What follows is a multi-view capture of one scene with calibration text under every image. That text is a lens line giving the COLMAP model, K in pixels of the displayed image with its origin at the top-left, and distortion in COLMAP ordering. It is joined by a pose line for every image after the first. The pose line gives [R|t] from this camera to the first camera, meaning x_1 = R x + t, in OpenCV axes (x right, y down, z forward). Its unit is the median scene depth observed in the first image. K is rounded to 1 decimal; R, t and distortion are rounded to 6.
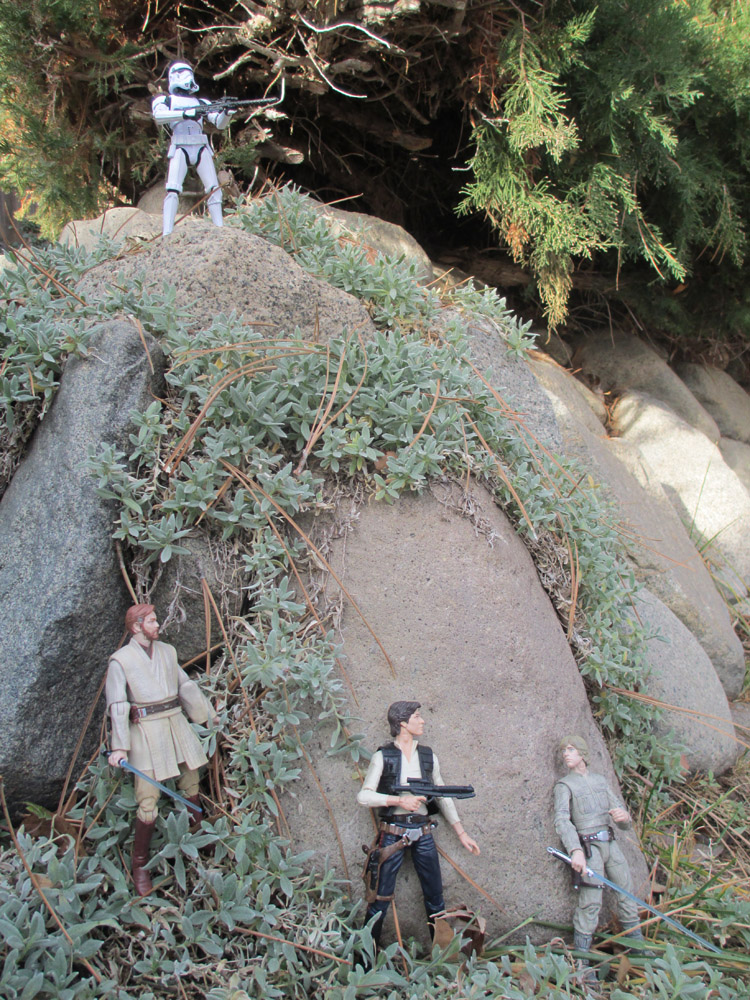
lens RADIAL K [[907.2, 0, 371.2], [0, 907.2, 499.3], [0, 0, 1]] dist [-0.060318, -0.009080]
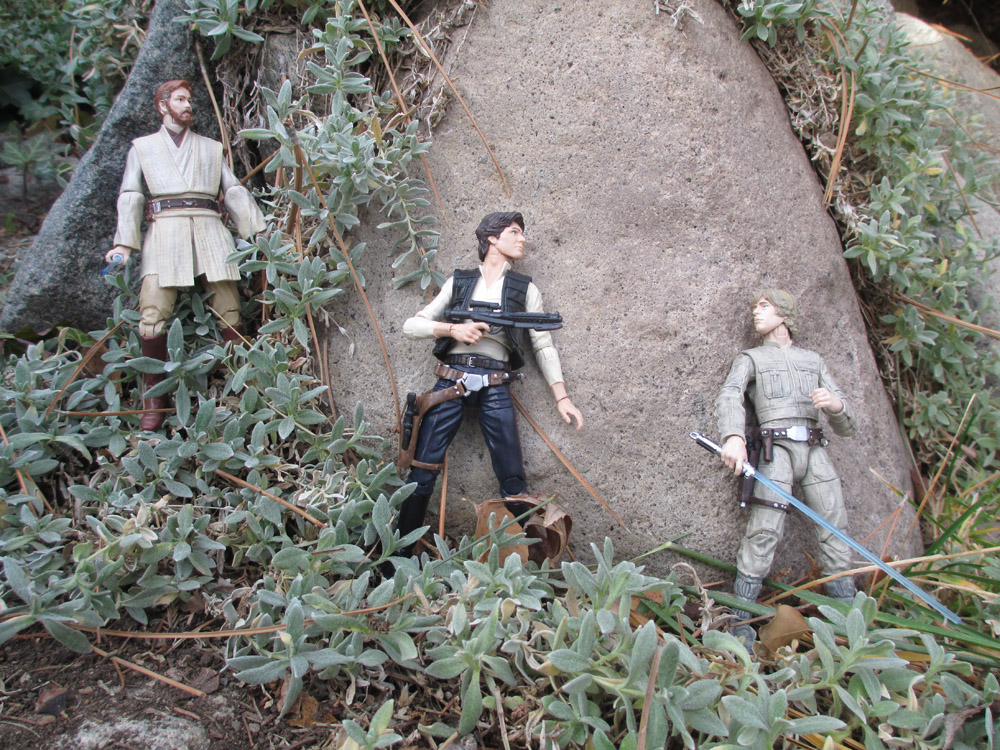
lens RADIAL K [[816.9, 0, 508.7], [0, 816.9, 398.9], [0, 0, 1]] dist [-0.087234, 0.010081]
pose [[0.930303, 0.058973, -0.362019, 0.280606], [-0.015569, 0.992450, 0.121661, 0.292575], [0.366461, -0.107545, 0.924197, 0.411658]]
